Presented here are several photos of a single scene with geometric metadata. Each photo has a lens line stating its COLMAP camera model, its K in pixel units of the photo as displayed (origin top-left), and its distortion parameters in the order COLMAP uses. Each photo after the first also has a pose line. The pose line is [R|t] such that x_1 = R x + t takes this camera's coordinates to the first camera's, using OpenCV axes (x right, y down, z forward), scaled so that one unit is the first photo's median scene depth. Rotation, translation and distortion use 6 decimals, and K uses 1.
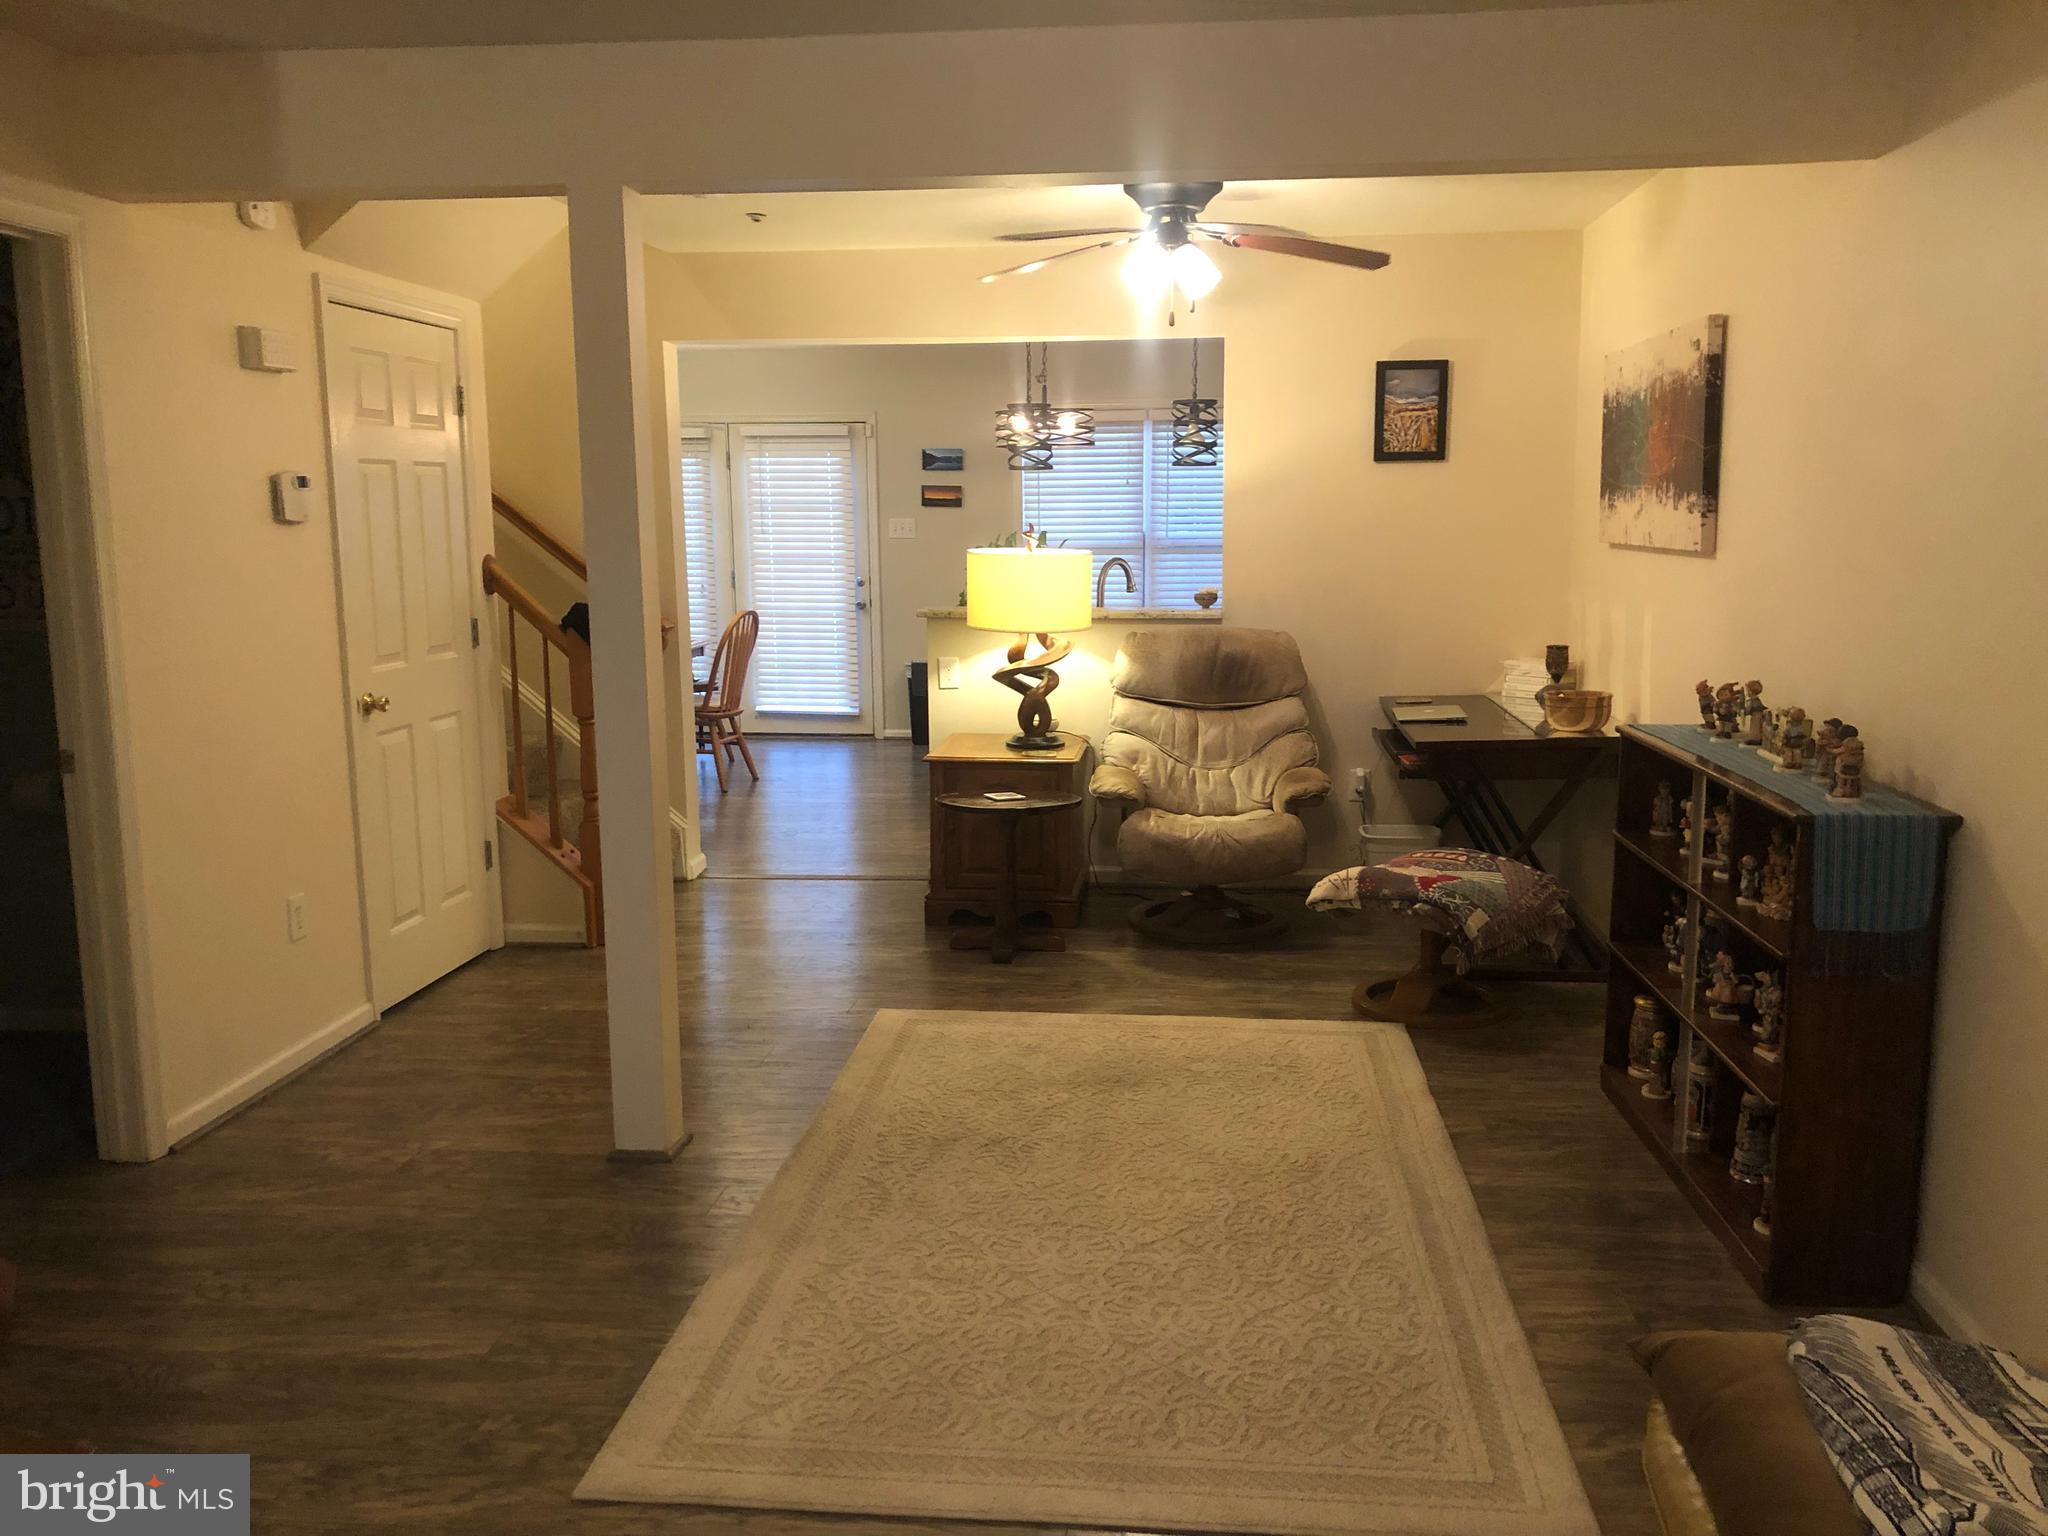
lens RADIAL K [[1659.8, 0, 1029.2], [0, 1659.8, 775.1], [0, 0, 1]] dist [0.035248, -0.052800]
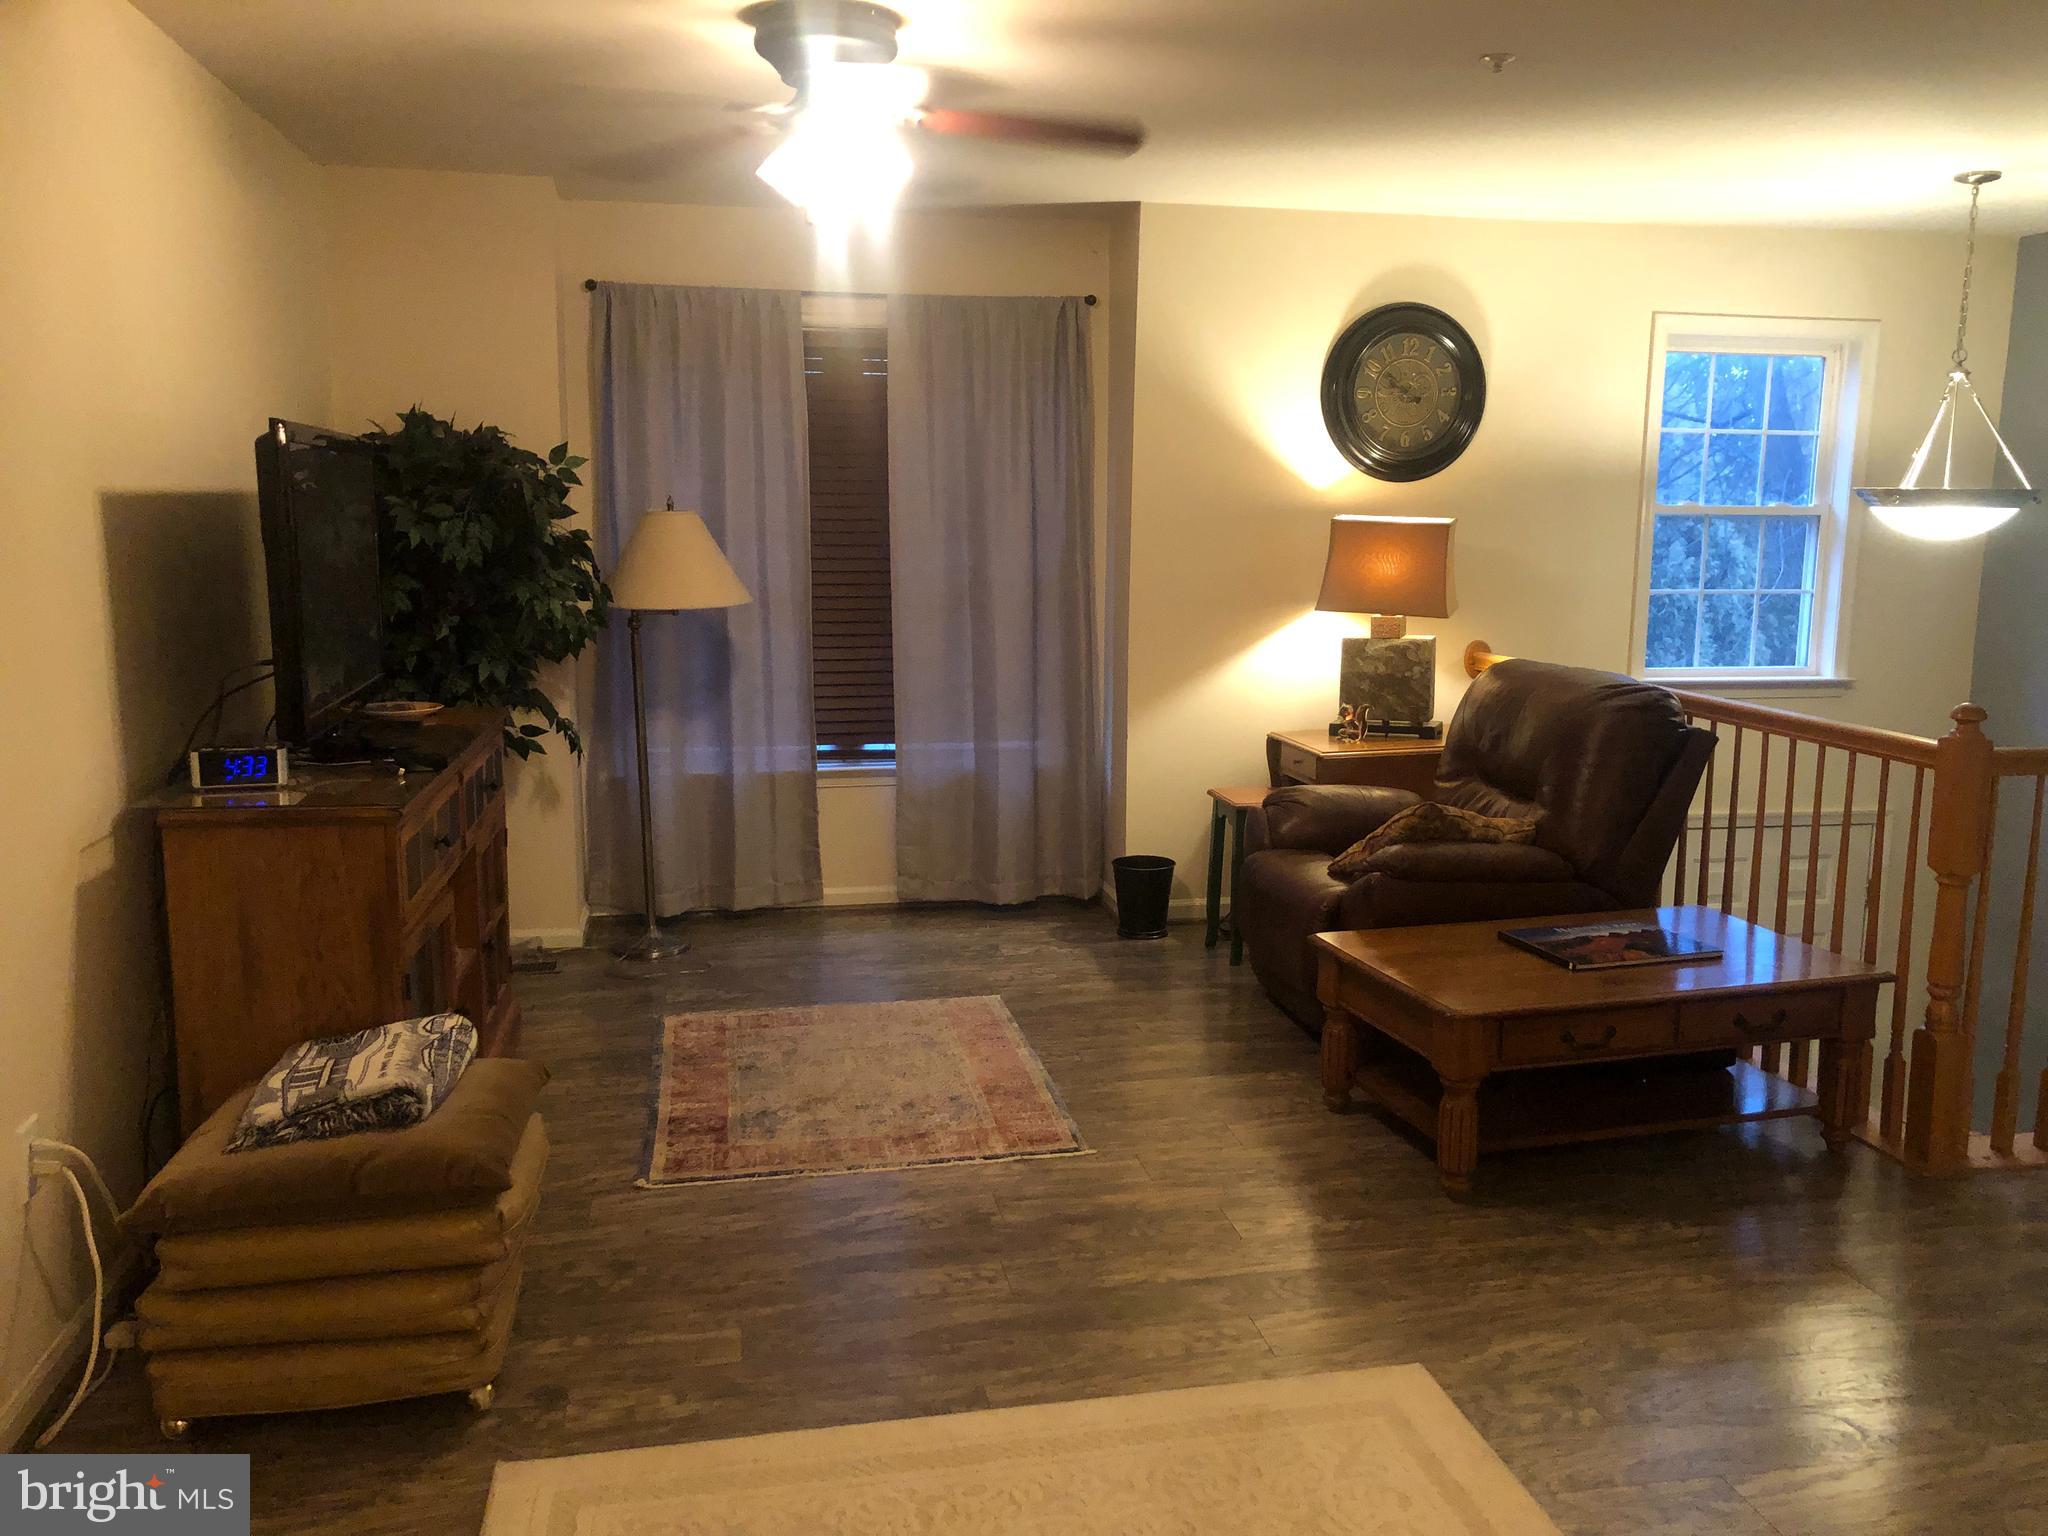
lens RADIAL K [[1659.8, 0, 1038.1], [0, 1659.8, 769.5], [0, 0, 1]] dist [0.035248, -0.052800]
pose [[-0.955277, 0.048227, -0.291752, 0.122092], [-0.048992, 0.947166, 0.316979, -0.126851], [0.291624, 0.317097, -0.902444, 0.770946]]
